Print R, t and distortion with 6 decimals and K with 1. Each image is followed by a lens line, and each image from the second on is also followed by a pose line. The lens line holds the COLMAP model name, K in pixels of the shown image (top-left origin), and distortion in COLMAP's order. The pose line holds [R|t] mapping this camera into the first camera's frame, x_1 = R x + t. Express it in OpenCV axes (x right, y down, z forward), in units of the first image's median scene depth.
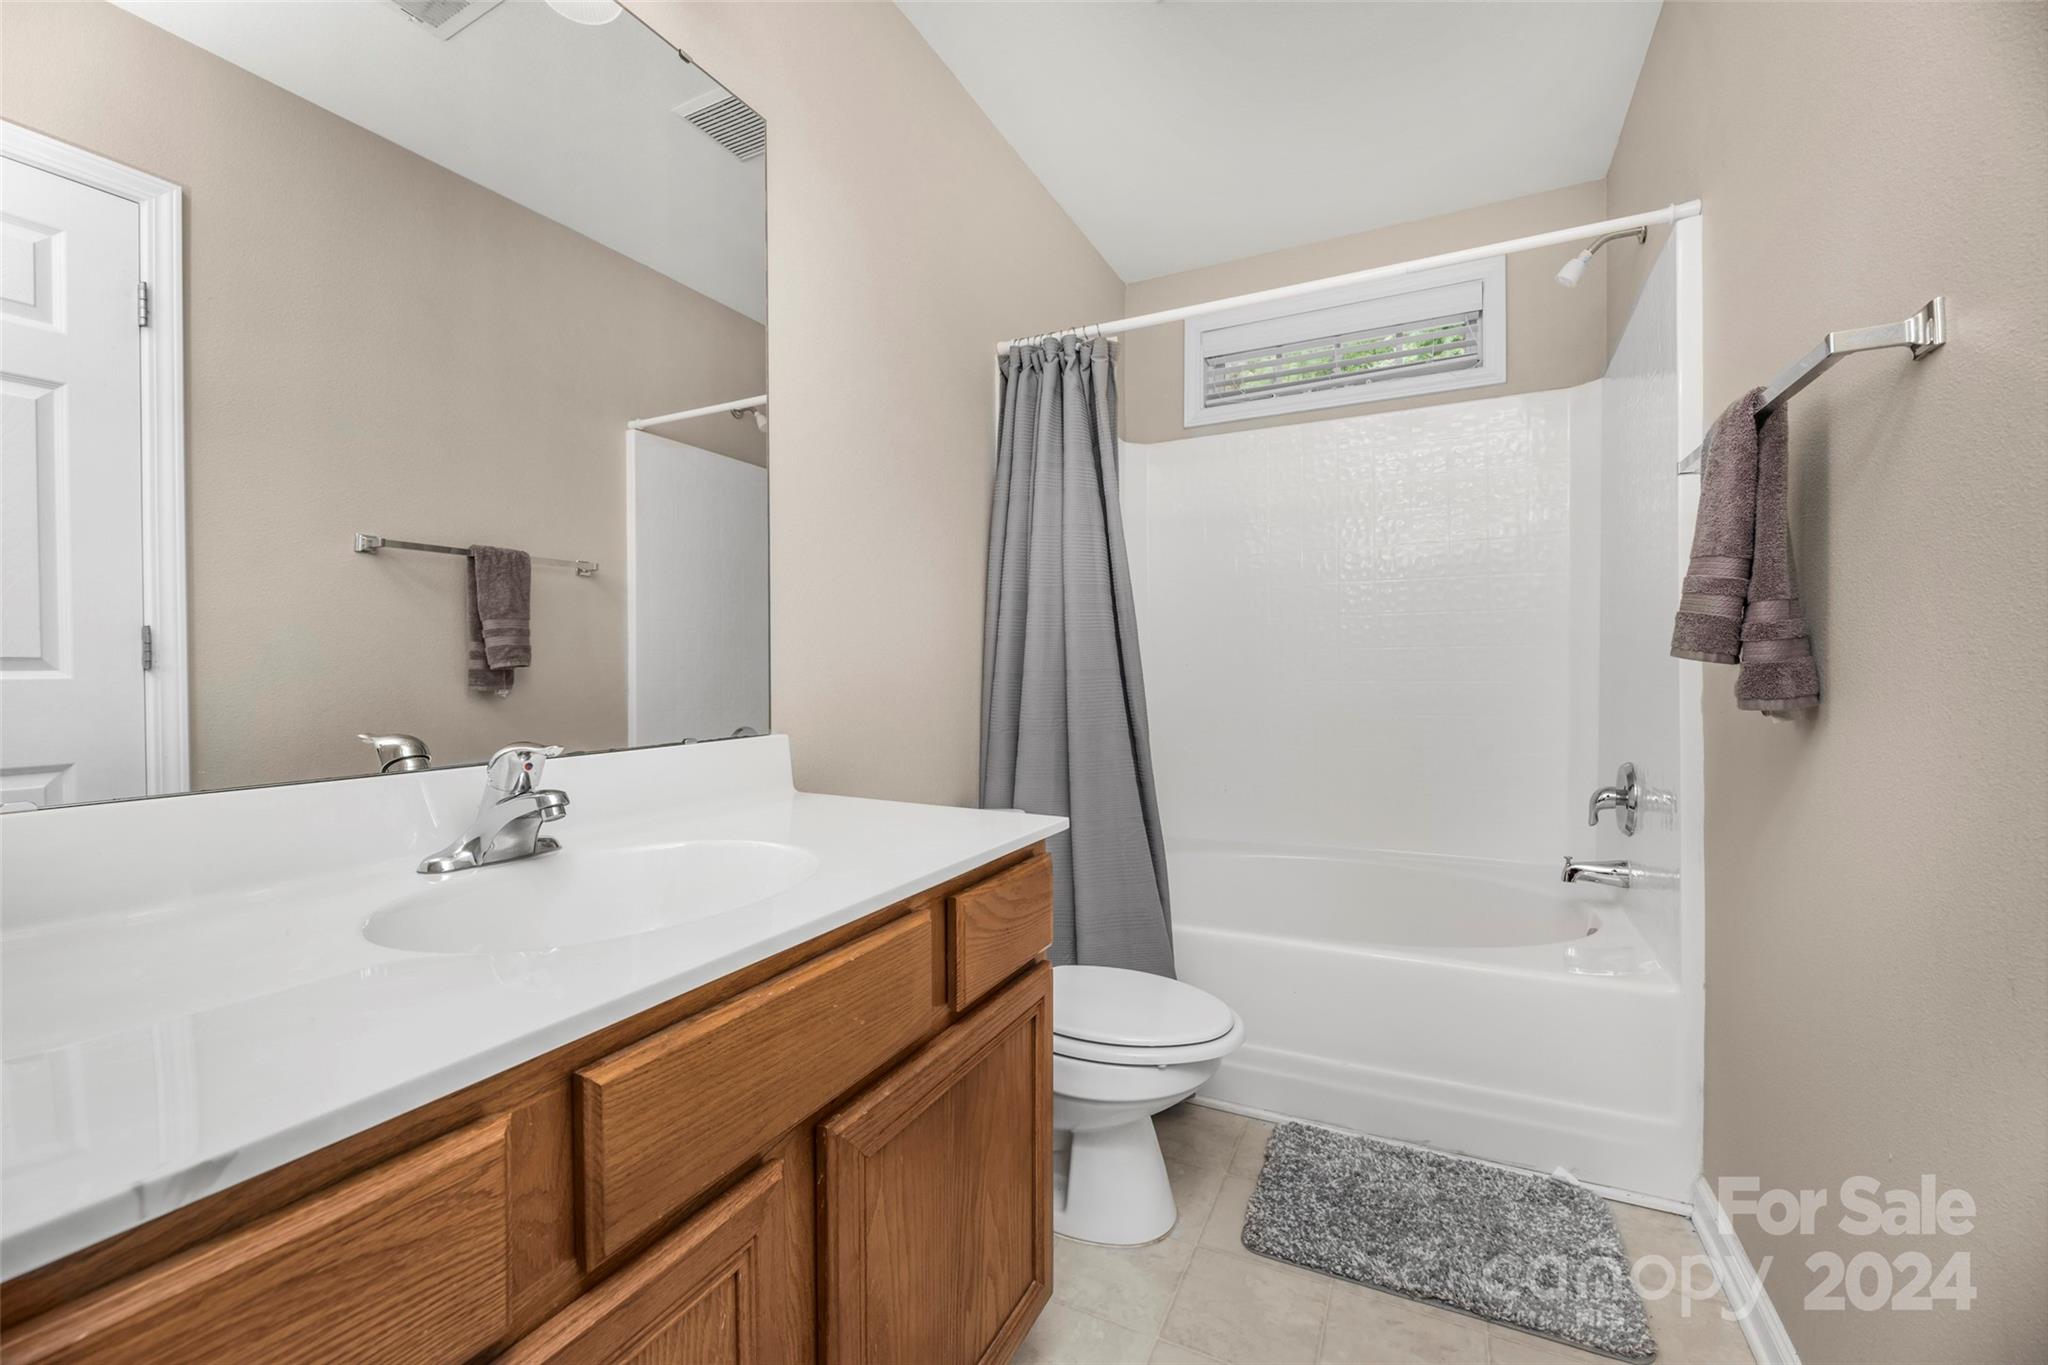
lens RADIAL K [[867.2, 0, 1026.9], [0, 867.2, 676.9], [0, 0, 1]] dist [0.003276, -0.005820]
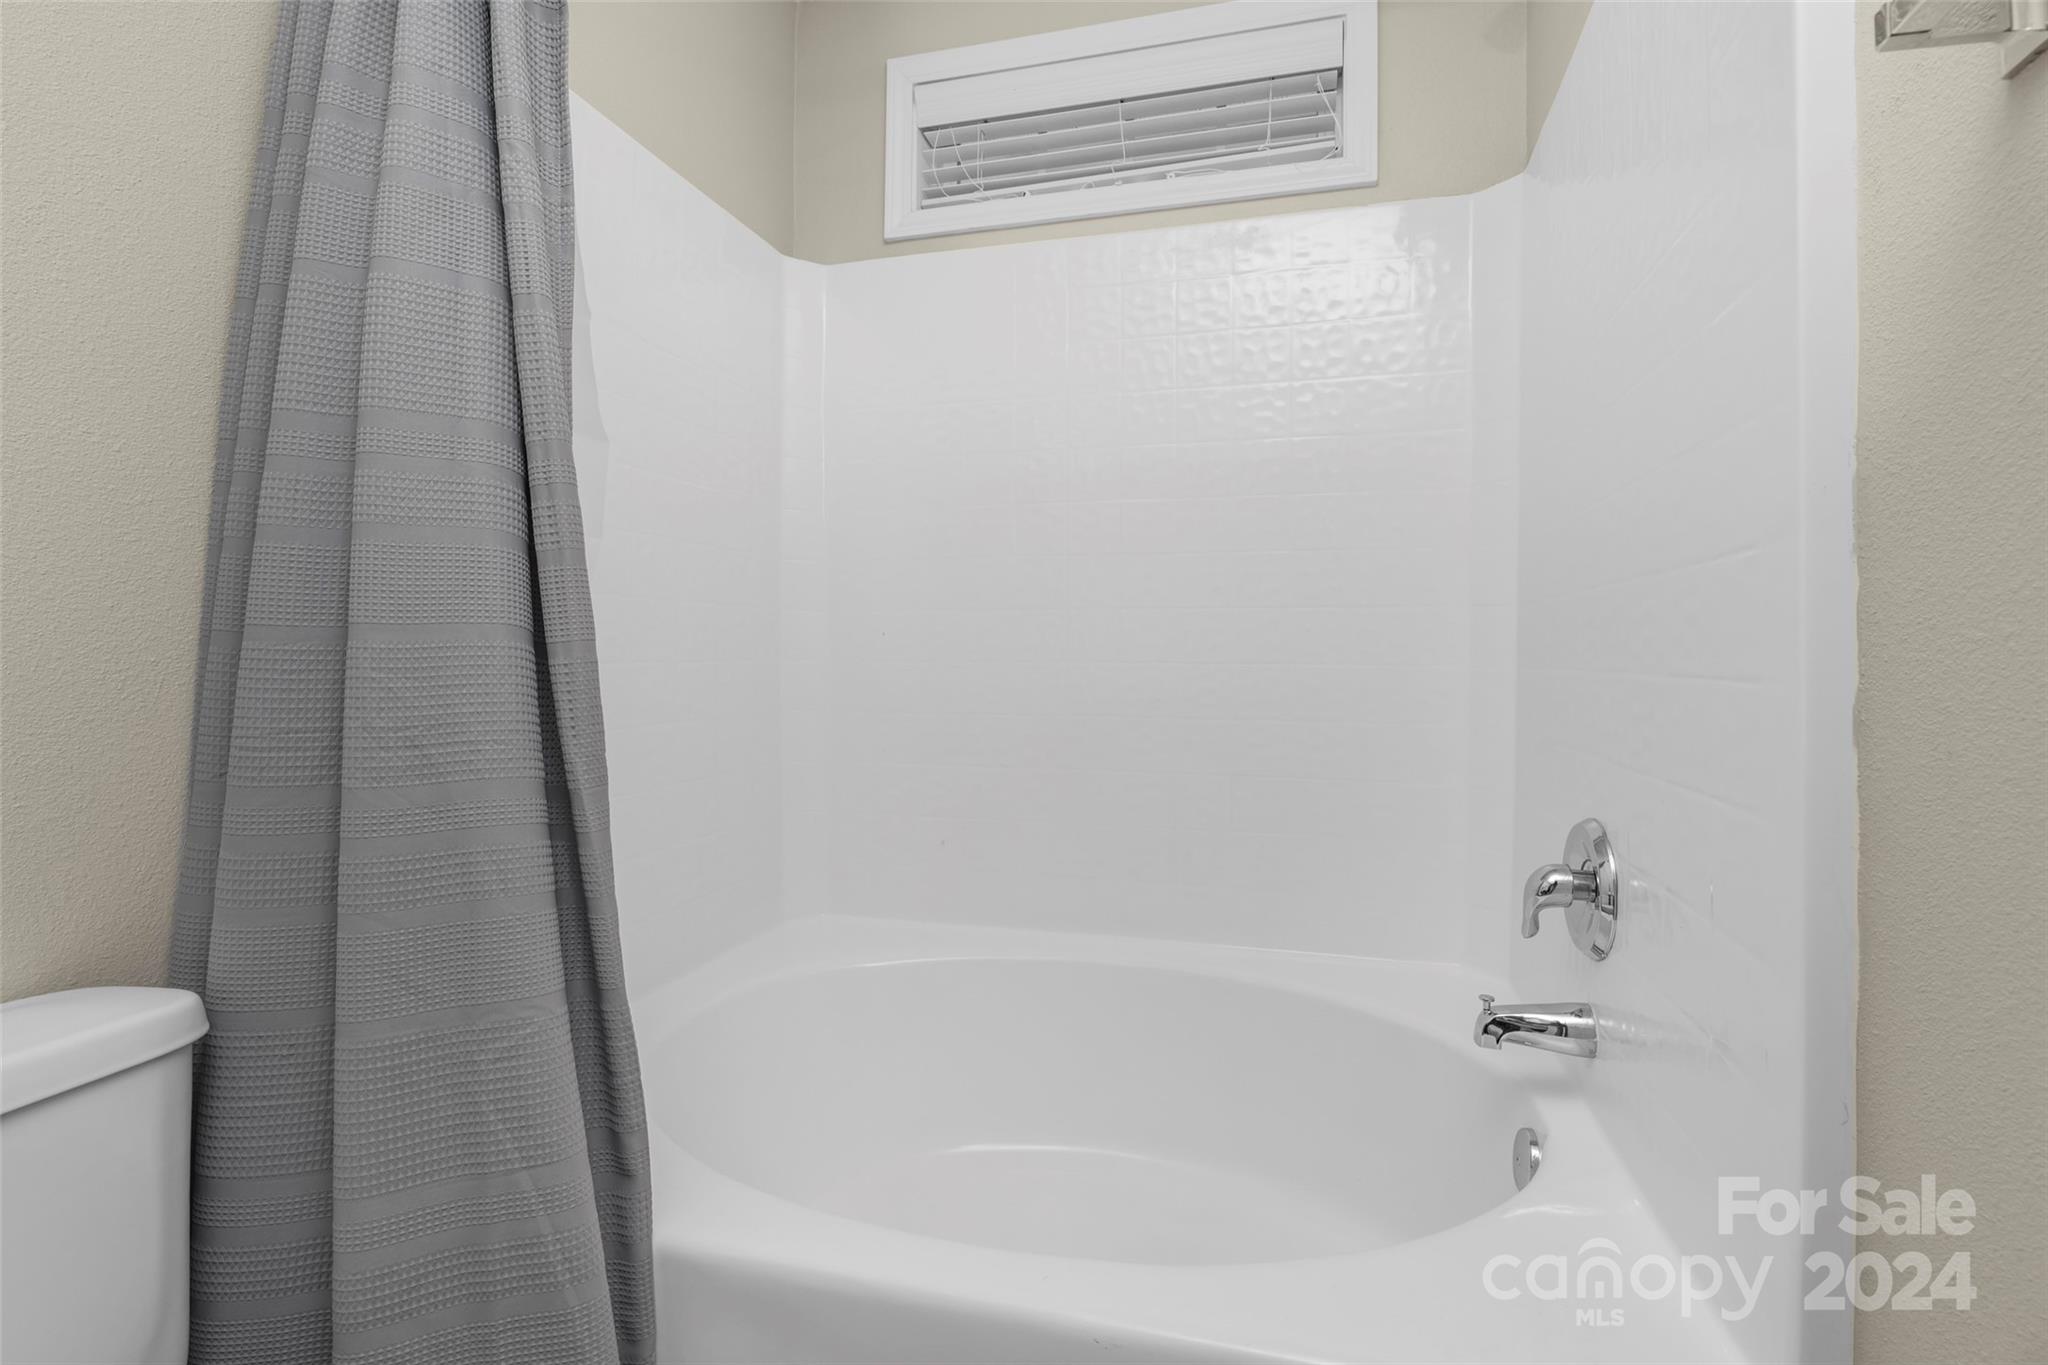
lens RADIAL K [[897.0, 0, 1030.8], [0, 897.0, 651.1], [0, 0, 1]] dist [0.005035, -0.006491]
pose [[0.986002, 0.012855, 0.166238, 0.205695], [-0.013676, 0.999899, 0.003792, -0.000648], [-0.166172, -0.006013, 0.986078, 0.407427]]
